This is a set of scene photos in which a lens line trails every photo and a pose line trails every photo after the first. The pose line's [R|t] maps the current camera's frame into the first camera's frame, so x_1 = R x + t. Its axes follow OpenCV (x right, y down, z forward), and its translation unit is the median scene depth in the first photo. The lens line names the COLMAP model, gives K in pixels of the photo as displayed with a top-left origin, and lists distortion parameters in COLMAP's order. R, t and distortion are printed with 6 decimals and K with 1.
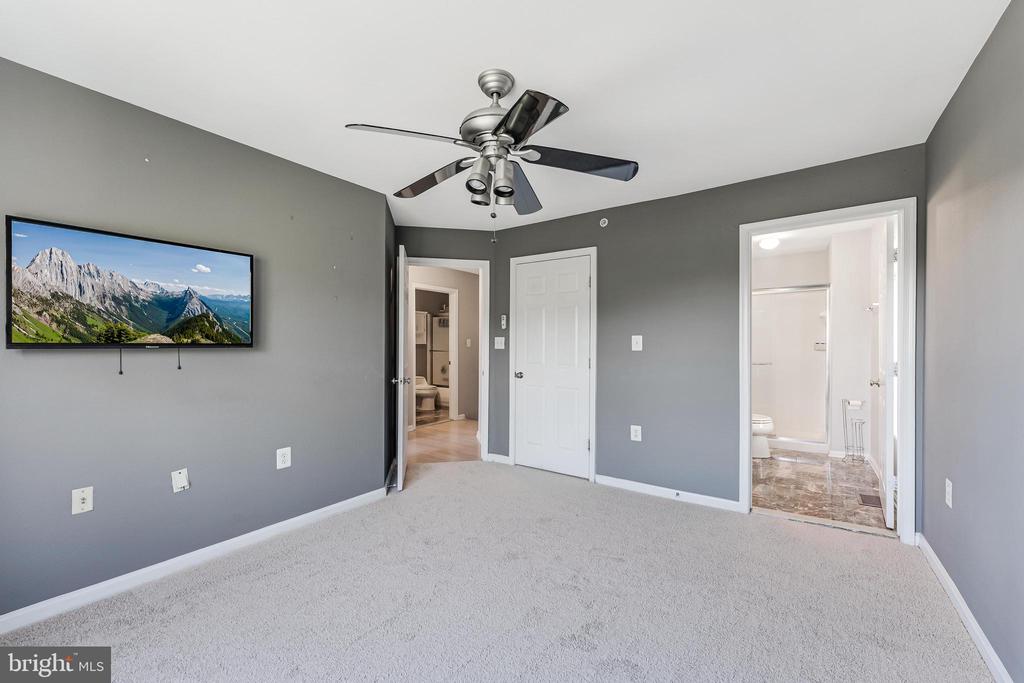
lens RADIAL K [[413.8, 0, 511.8], [0, 413.8, 340.8], [0, 0, 1]] dist [0.000369, 0.000754]
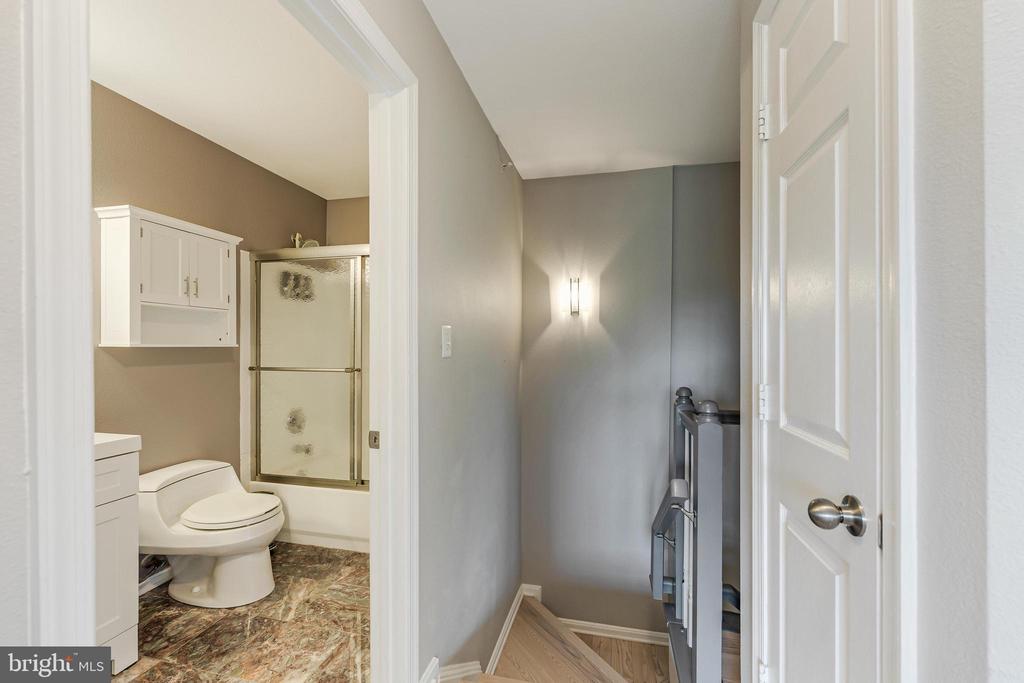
lens RADIAL K [[413.8, 0, 512.1], [0, 413.8, 347.1], [0, 0, 1]] dist [0.000369, 0.000754]
pose [[0.931926, -0.002377, 0.362640, -0.128270], [0.001820, 0.999997, 0.001878, 0.007940], [-0.362643, -0.001090, 0.931928, 0.643681]]
